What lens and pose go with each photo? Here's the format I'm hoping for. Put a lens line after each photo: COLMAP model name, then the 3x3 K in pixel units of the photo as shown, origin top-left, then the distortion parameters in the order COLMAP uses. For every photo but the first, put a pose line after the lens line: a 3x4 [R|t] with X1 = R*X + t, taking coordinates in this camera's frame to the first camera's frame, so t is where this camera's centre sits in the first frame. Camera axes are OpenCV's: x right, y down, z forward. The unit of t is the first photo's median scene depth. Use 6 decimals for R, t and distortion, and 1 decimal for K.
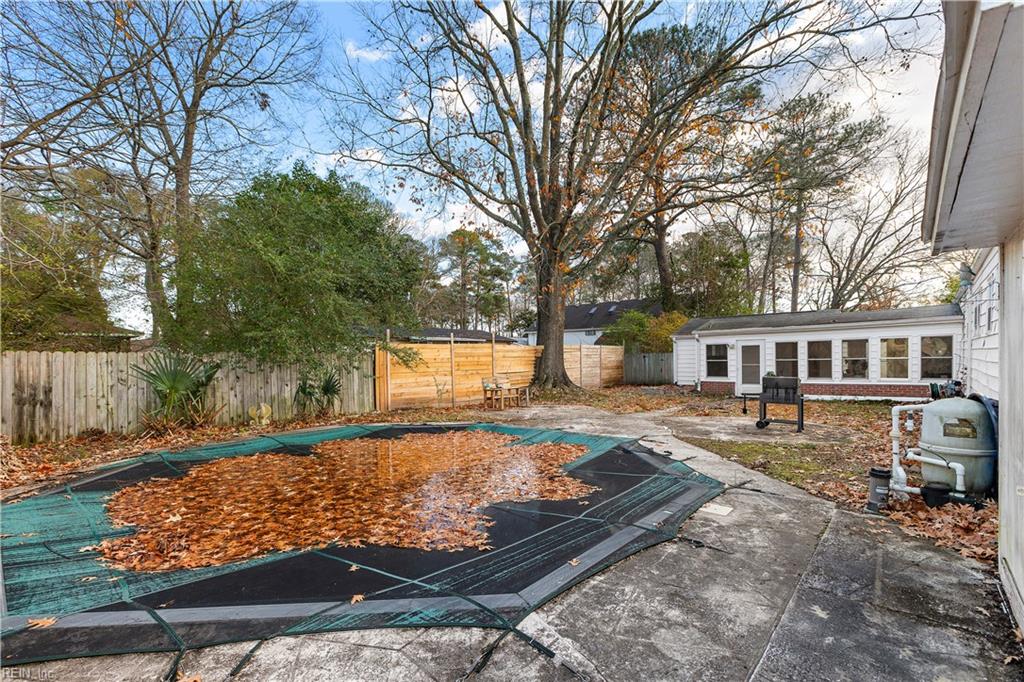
lens RADIAL K [[468.0, 0, 510.6], [0, 468.0, 357.0], [0, 0, 1]] dist [-0.001016, -0.000163]
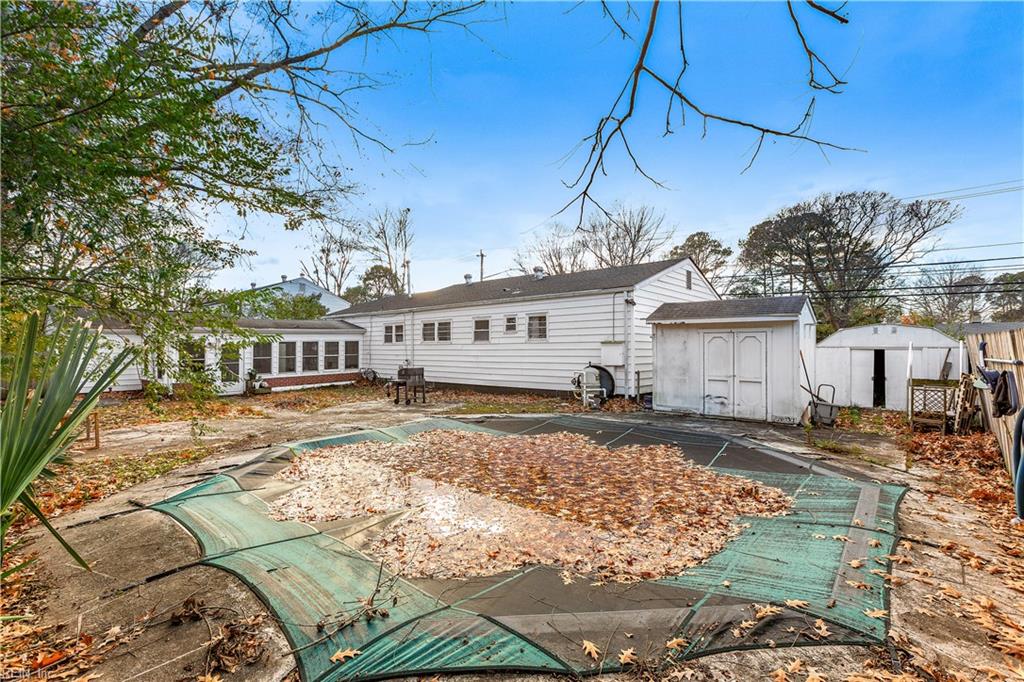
lens RADIAL K [[451.3, 0, 508.5], [0, 451.3, 345.9], [0, 0, 1]] dist [-0.001799, -0.000256]
pose [[-0.001910, 0.018485, 0.999827, -1.317329], [0.004206, 0.999820, -0.018477, 0.001784], [-0.999989, 0.004170, -0.001987, 1.099201]]
